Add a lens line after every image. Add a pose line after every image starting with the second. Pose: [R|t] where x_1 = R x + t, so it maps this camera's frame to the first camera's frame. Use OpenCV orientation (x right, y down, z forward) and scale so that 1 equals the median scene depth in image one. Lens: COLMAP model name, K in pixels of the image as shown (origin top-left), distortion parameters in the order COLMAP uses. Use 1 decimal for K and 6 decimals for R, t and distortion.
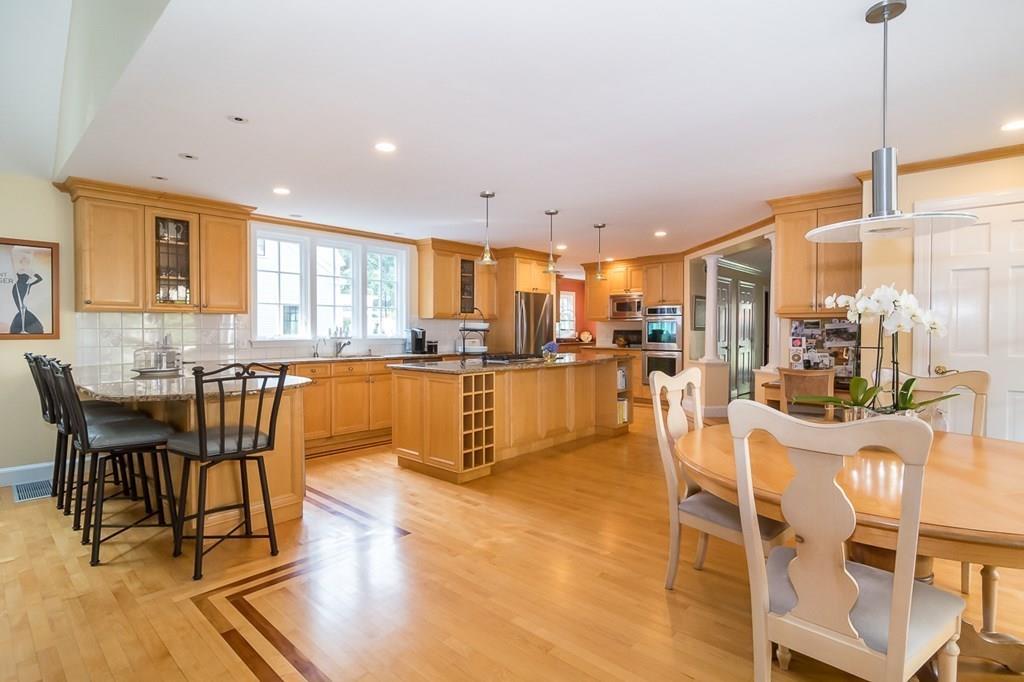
lens RADIAL K [[534.5, 0, 498.4], [0, 534.5, 340.6], [0, 0, 1]] dist [0.001389, 0.000023]
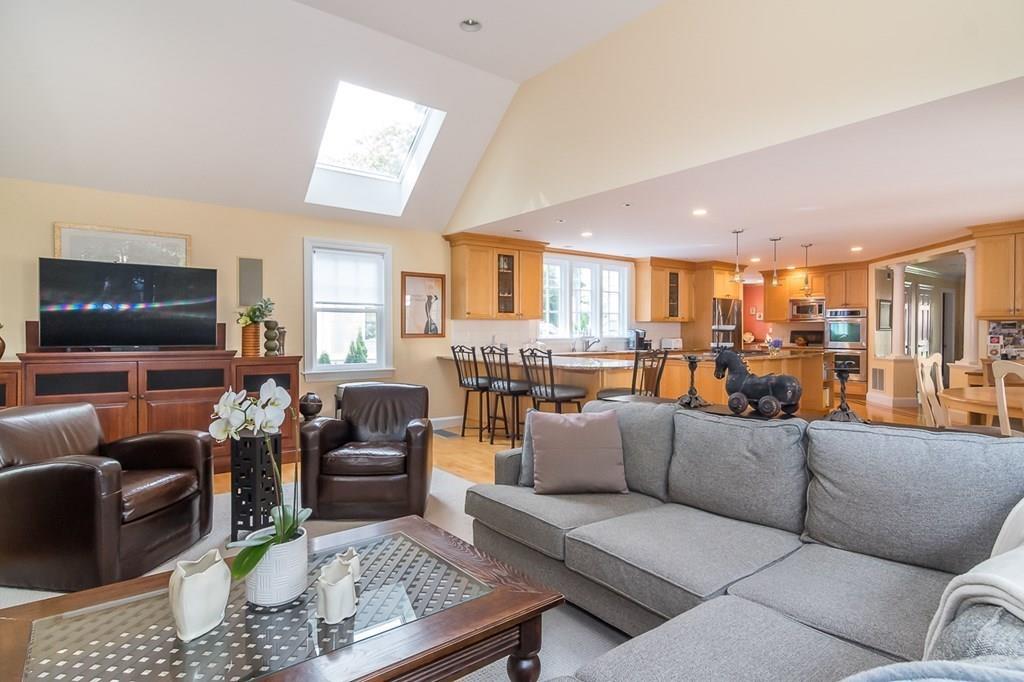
lens RADIAL K [[546.7, 0, 512.0], [0, 546.7, 341.0], [0, 0, 1]] dist [0.001571, -0.000191]
pose [[0.984469, -0.000287, -0.175556, -0.217433], [-0.000241, 0.999996, -0.002987, 0.007070], [0.175556, 0.002983, 0.984465, -0.300433]]
